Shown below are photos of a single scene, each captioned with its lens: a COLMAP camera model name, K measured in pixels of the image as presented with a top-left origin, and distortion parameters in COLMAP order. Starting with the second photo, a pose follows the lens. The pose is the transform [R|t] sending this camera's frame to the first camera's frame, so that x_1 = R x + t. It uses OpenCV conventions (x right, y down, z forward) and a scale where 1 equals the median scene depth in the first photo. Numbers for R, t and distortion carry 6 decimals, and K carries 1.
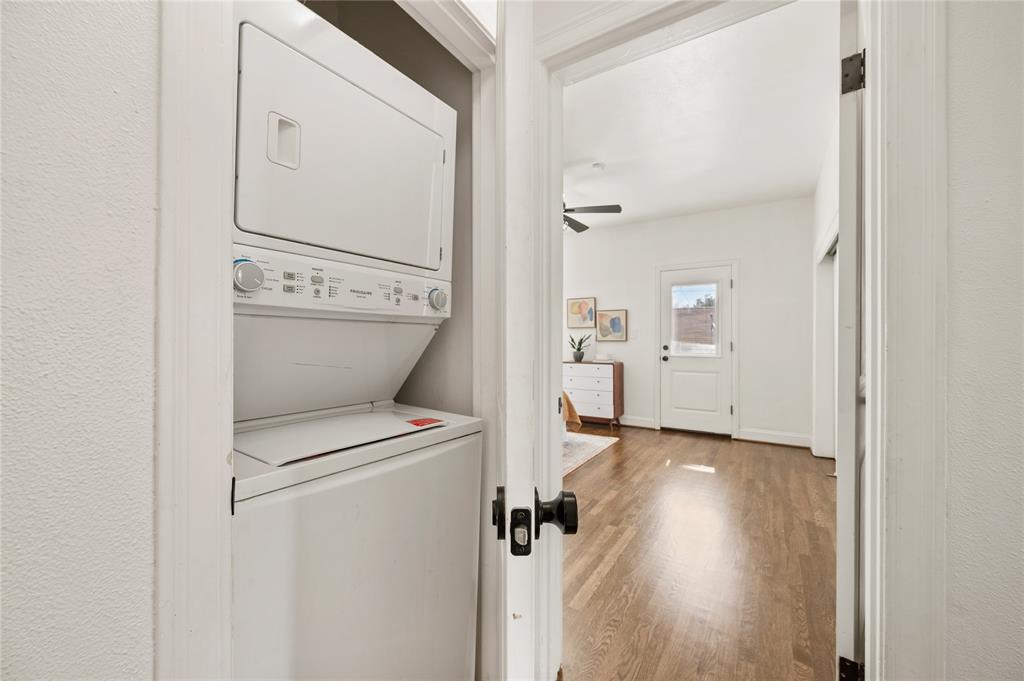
lens RADIAL K [[410.7, 0, 511.5], [0, 410.7, 343.8], [0, 0, 1]] dist [-0.000747, 0.000487]
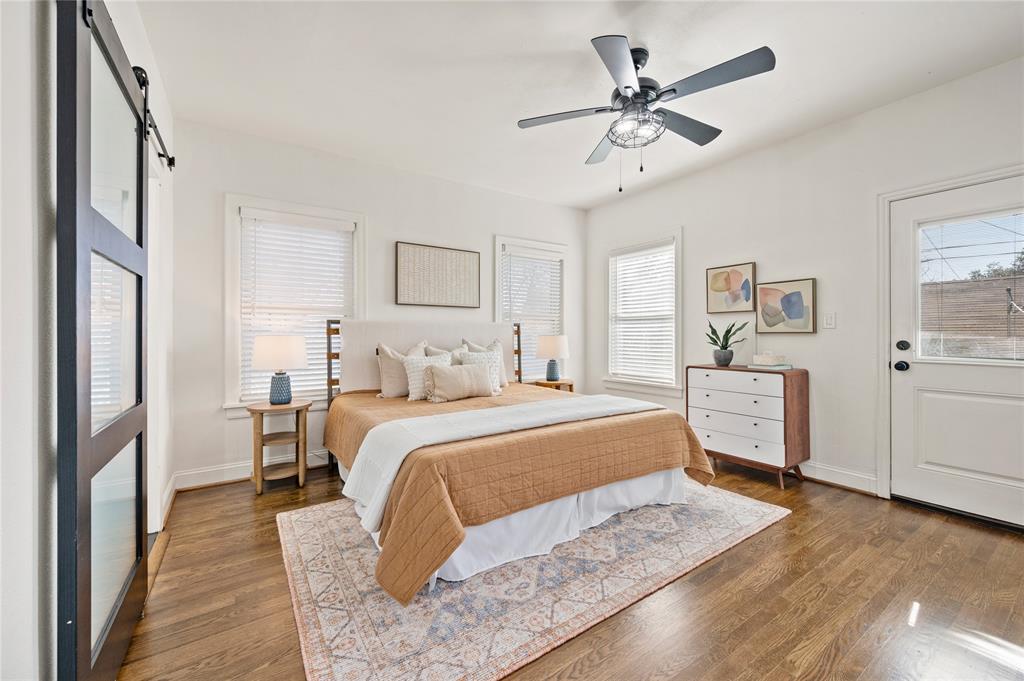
lens RADIAL K [[410.7, 0, 511.0], [0, 410.7, 337.0], [0, 0, 1]] dist [-0.000747, 0.000487]
pose [[0.915157, -0.001593, -0.403095, 0.123455], [0.000446, 0.999996, -0.002939, 0.000409], [0.403098, 0.002509, 0.915153, 0.304745]]
